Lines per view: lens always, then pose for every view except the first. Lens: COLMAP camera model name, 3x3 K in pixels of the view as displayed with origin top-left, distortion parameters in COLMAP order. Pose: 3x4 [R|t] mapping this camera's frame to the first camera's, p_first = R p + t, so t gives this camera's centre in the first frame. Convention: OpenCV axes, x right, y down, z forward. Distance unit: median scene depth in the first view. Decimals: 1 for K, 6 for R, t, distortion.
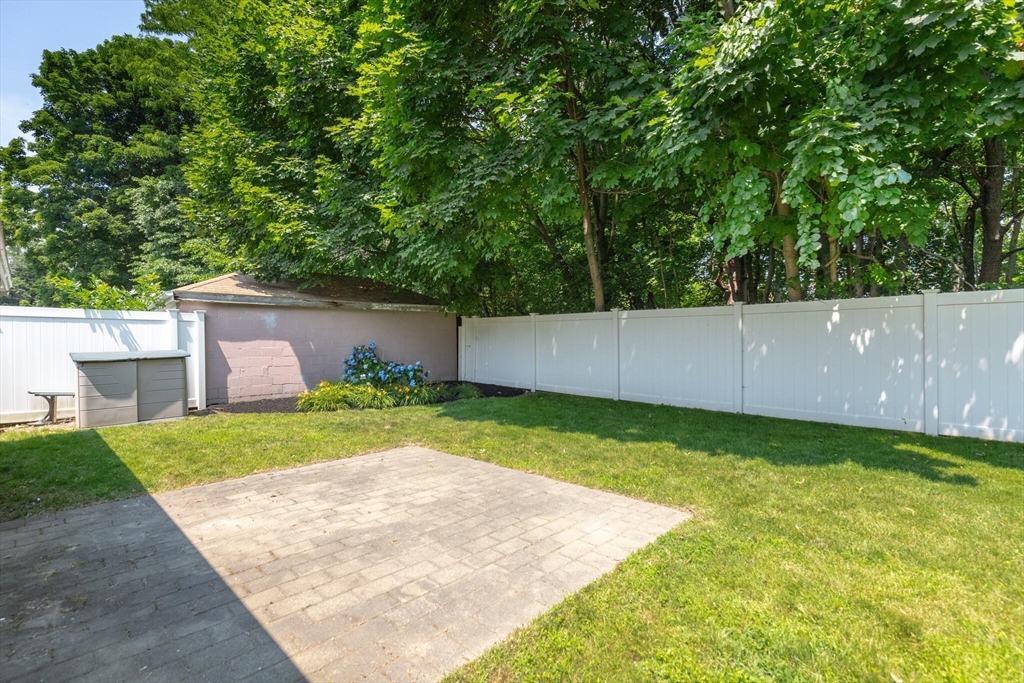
lens RADIAL K [[460.7, 0, 505.3], [0, 460.7, 346.1], [0, 0, 1]] dist [0.005277, -0.001544]
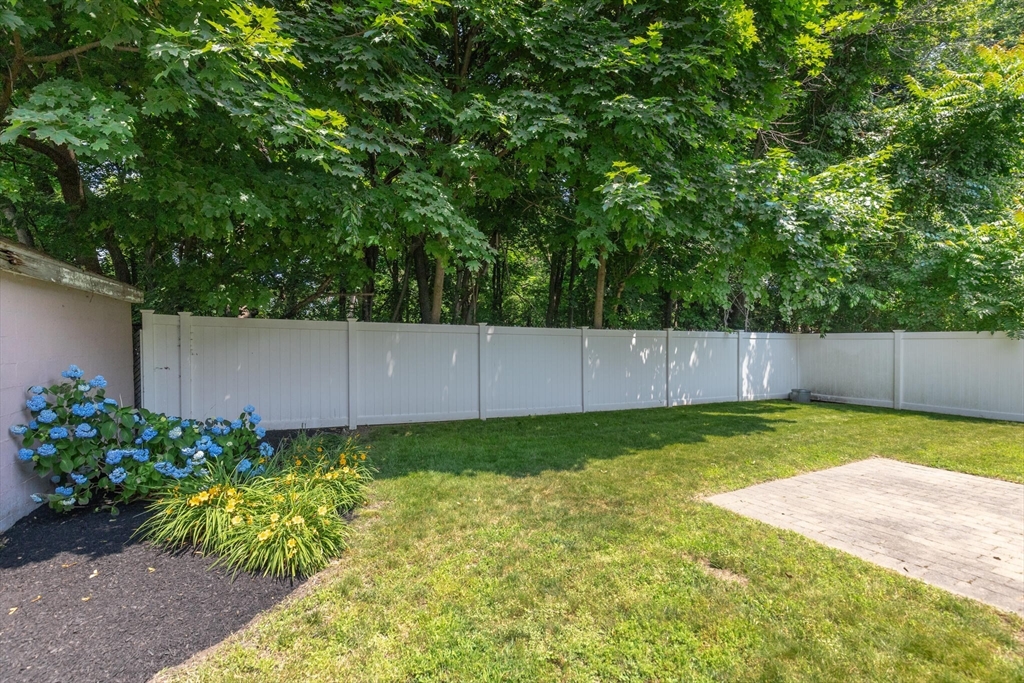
lens RADIAL K [[460.7, 0, 512.6], [0, 460.7, 340.1], [0, 0, 1]] dist [0.005277, -0.001544]
pose [[0.319599, 0.010744, 0.947492, -0.946388], [0.003292, 0.999917, -0.012449, -0.049119], [-0.947547, 0.007097, 0.319537, 0.918779]]
